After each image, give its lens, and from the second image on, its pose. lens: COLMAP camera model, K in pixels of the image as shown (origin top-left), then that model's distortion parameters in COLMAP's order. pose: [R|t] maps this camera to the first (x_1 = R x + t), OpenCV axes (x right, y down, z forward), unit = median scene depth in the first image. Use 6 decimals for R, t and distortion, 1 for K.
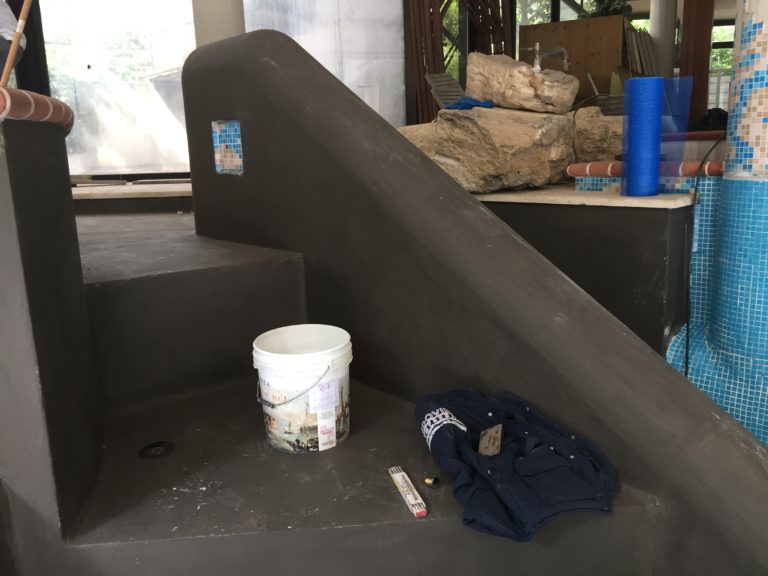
lens RADIAL K [[654.6, 0, 384.6], [0, 654.6, 287.6], [0, 0, 1]] dist [0.078228, -0.112005]
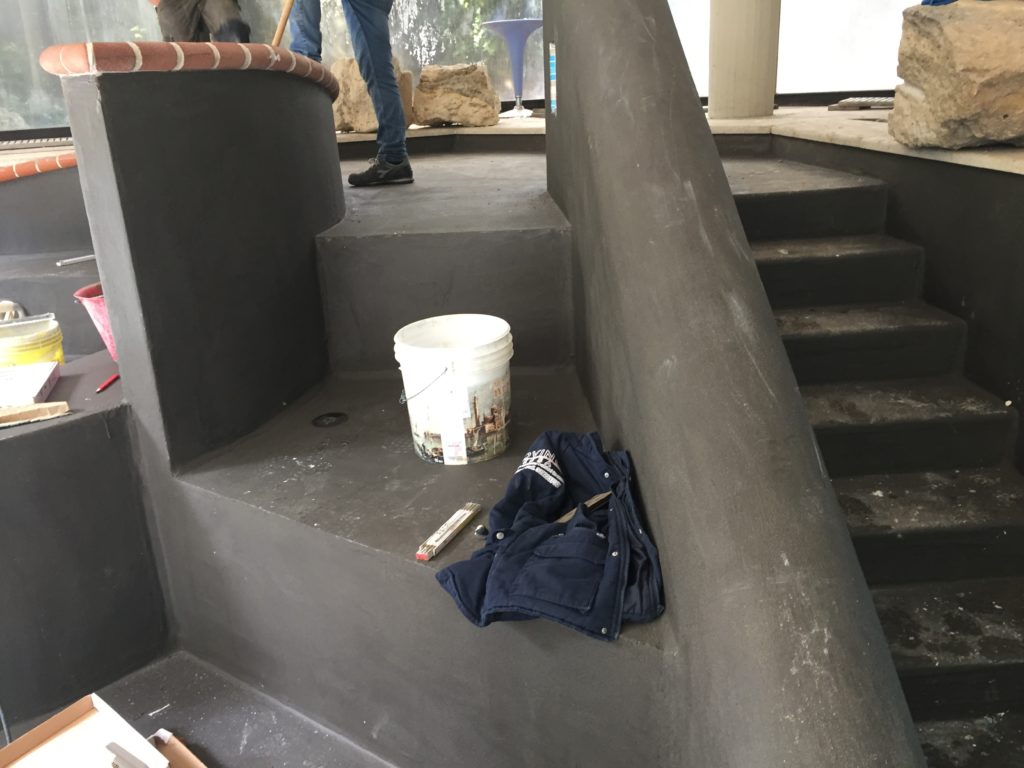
lens RADIAL K [[872.8, 0, 512.8], [0, 872.8, 383.5], [0, 0, 1]] dist [0.078228, -0.112005]
pose [[0.777368, 0.202872, -0.595434, 0.438789], [-0.109007, 0.975691, 0.190116, -0.055022], [0.619529, -0.082884, 0.780586, 0.128487]]
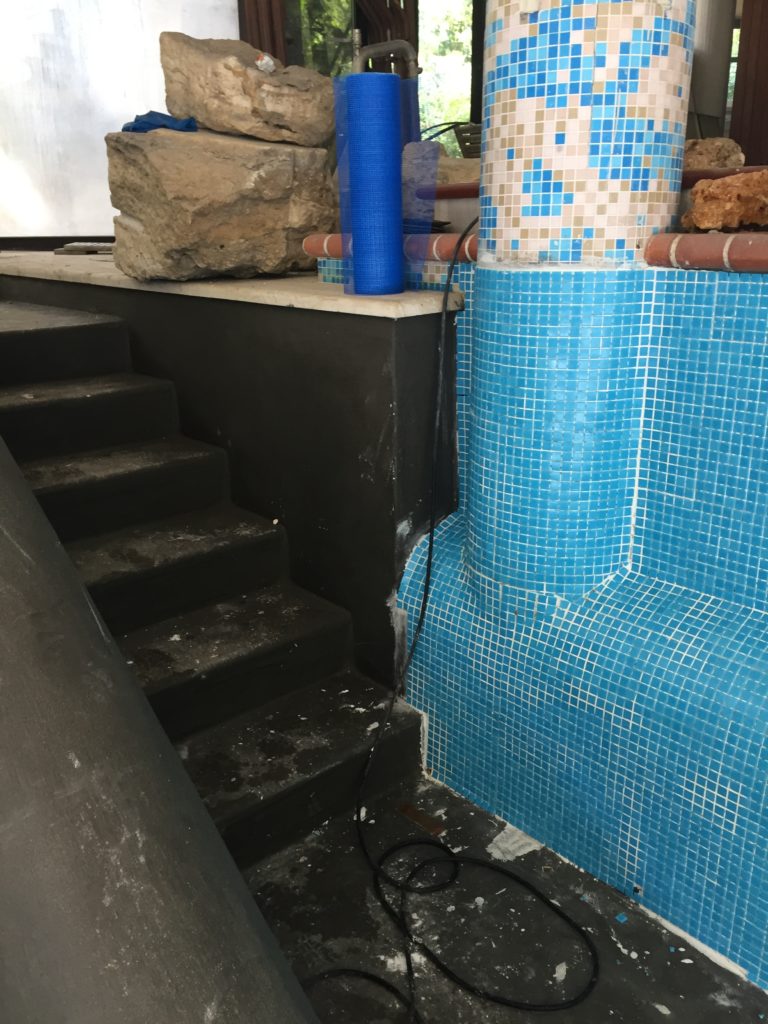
lens RADIAL K [[872.8, 0, 385.9], [0, 872.8, 510.9], [0, 0, 1]] dist [0.078228, -0.112005]
pose [[0.999654, 0.025635, -0.005850, 0.420690], [-0.024807, 0.993244, 0.113364, -0.038443], [0.008717, -0.113180, 0.993536, 0.224249]]
